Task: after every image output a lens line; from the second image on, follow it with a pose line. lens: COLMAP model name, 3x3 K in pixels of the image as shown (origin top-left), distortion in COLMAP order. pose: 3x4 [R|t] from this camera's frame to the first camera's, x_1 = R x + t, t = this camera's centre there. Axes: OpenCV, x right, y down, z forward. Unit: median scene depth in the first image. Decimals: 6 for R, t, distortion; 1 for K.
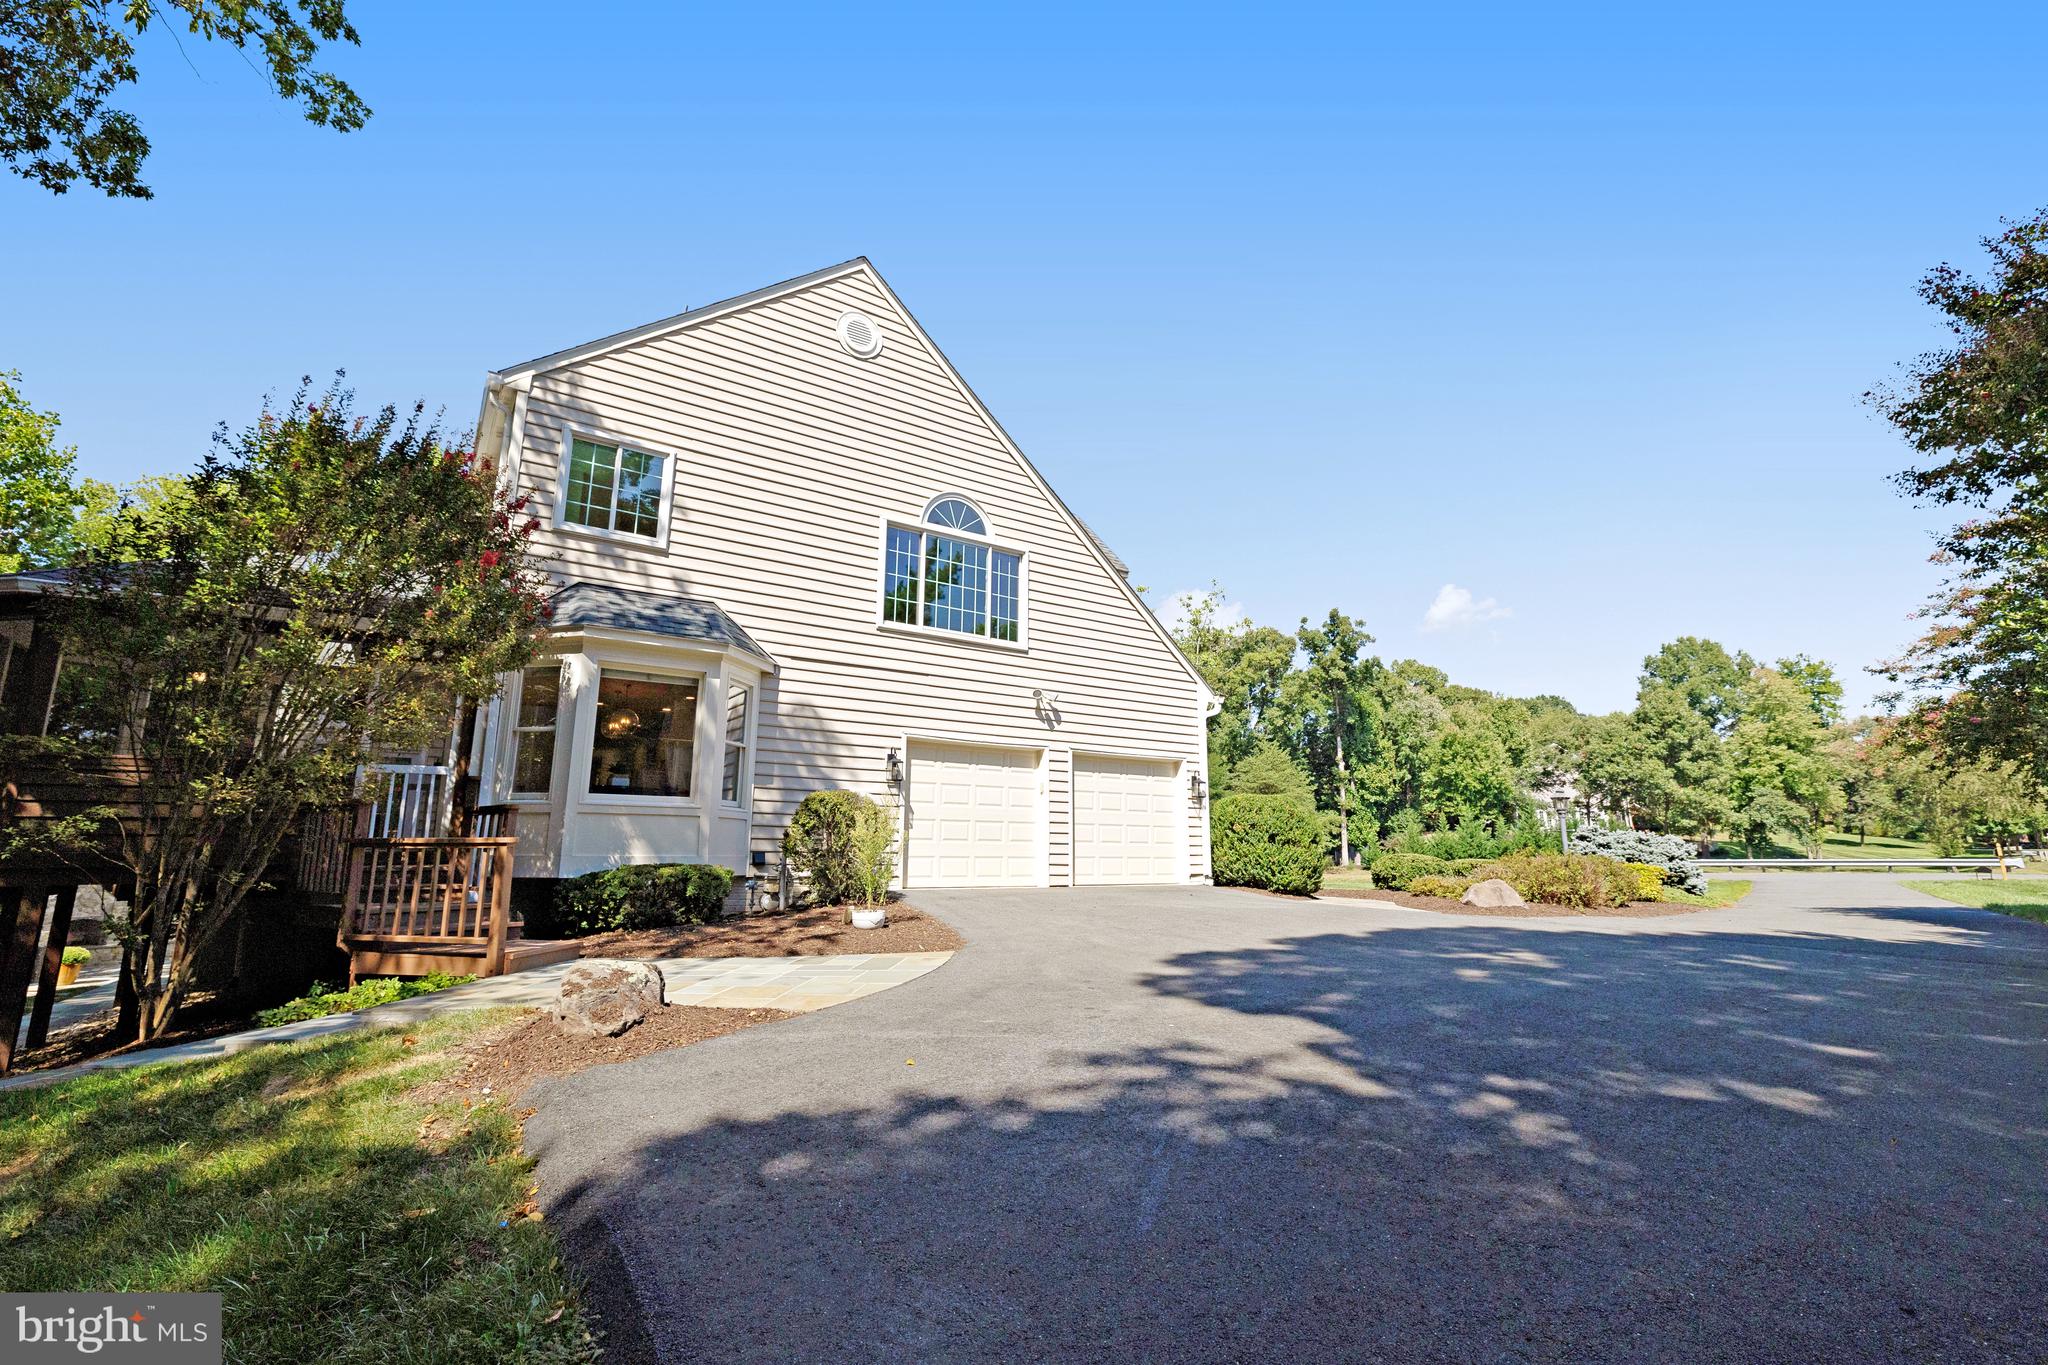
lens RADIAL K [[890.5, 0, 1027.0], [0, 890.5, 668.6], [0, 0, 1]] dist [-0.003329, -0.000232]
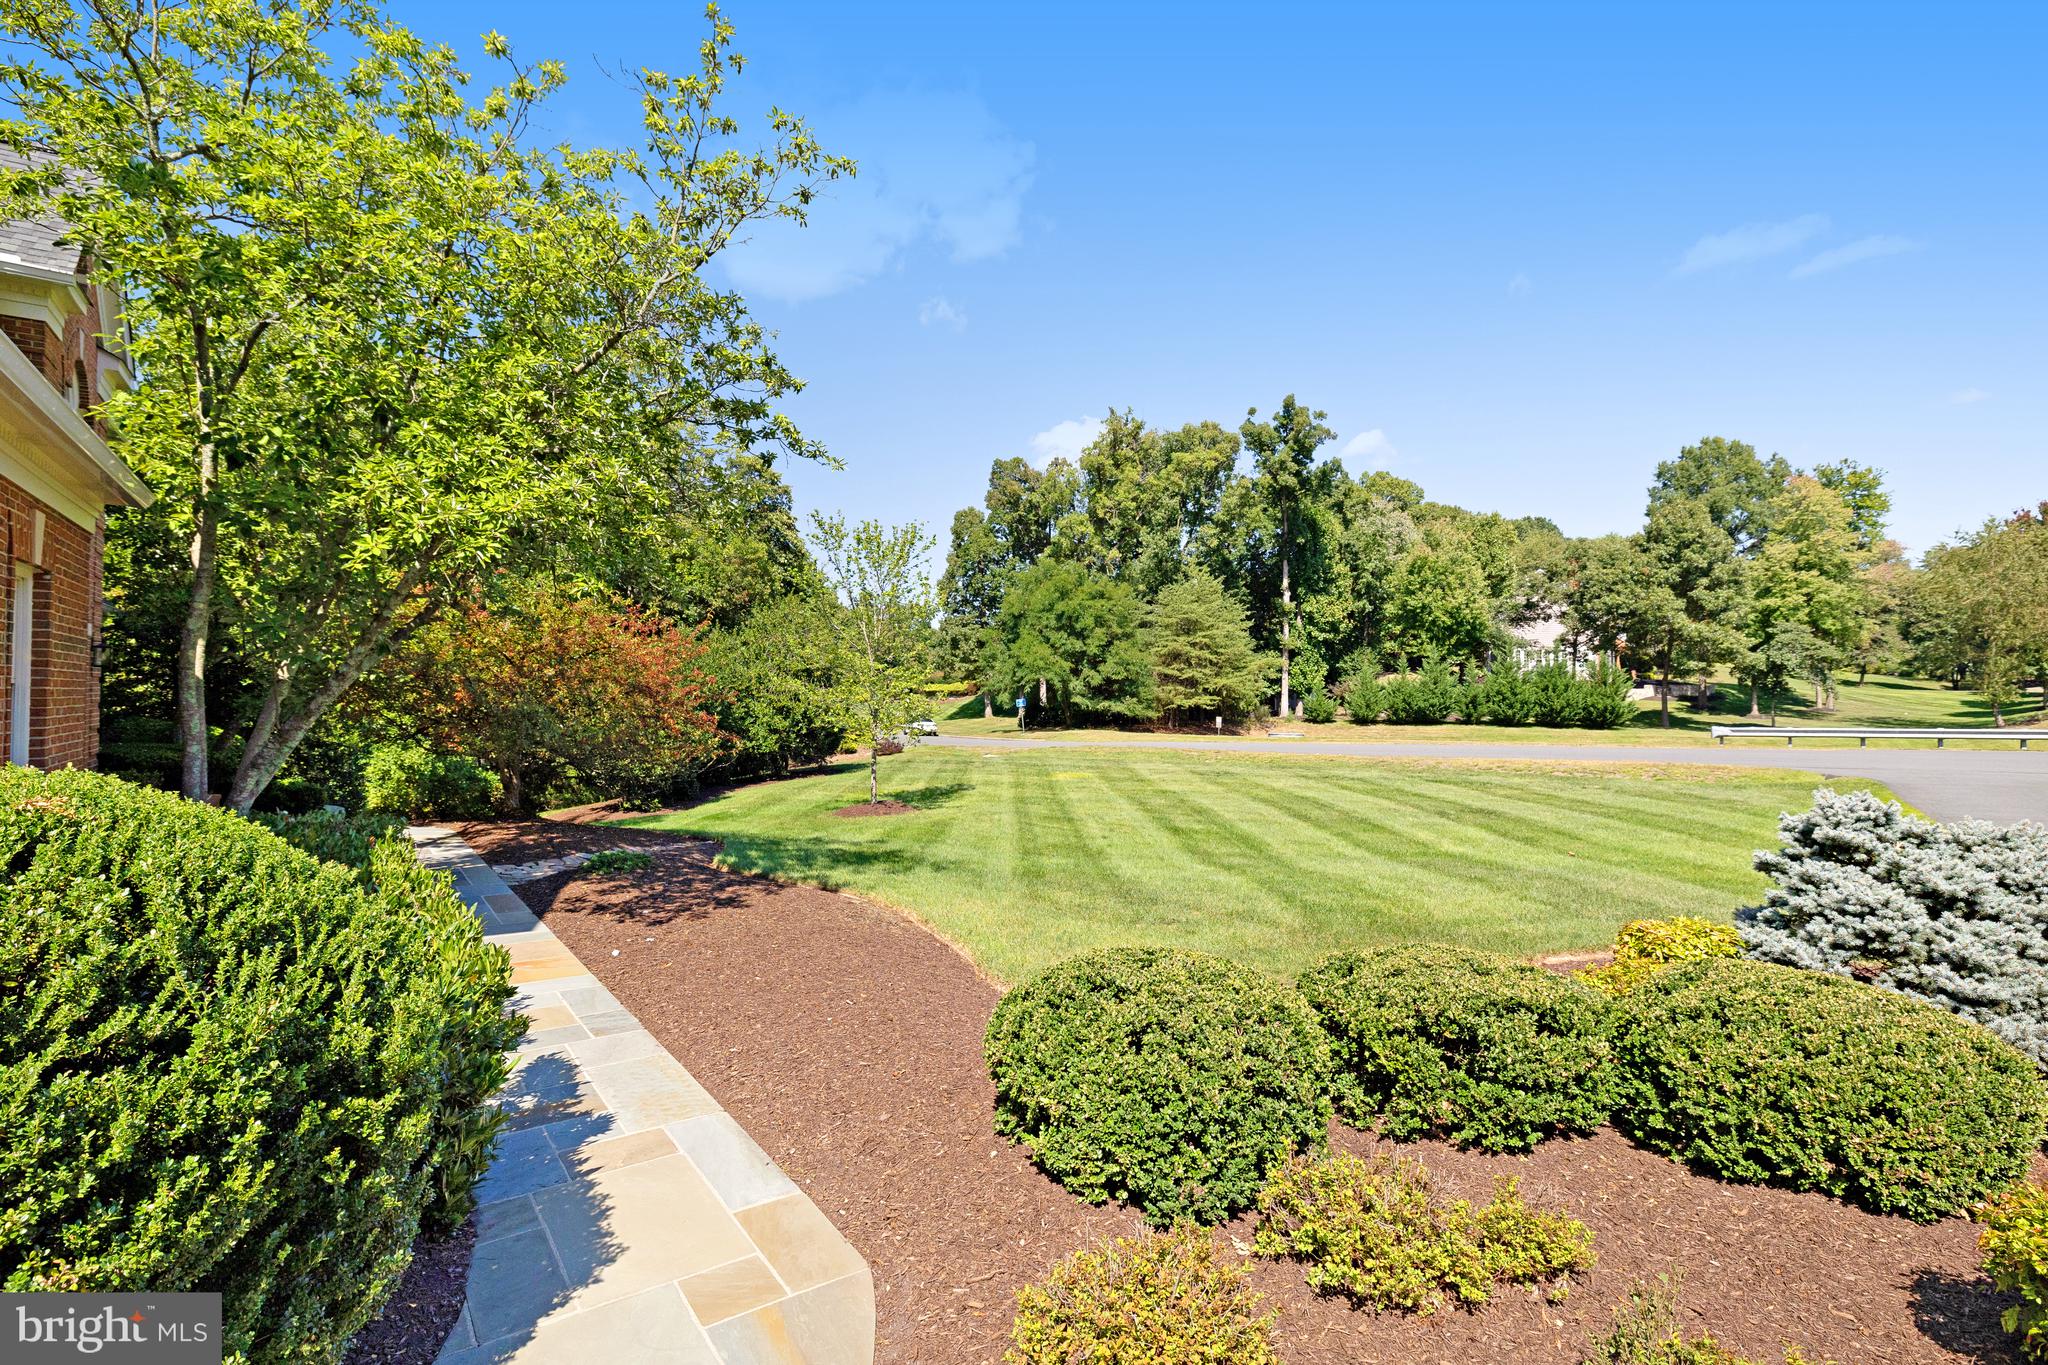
lens RADIAL K [[1005.5, 0, 1017.1], [0, 1005.5, 684.5], [0, 0, 1]] dist [-0.002795, -0.001131]
pose [[0.998057, -0.007625, 0.061843, 0.052175], [-0.004495, 0.981086, 0.193520, 0.012066], [-0.062149, -0.193422, 0.979145, 0.105135]]
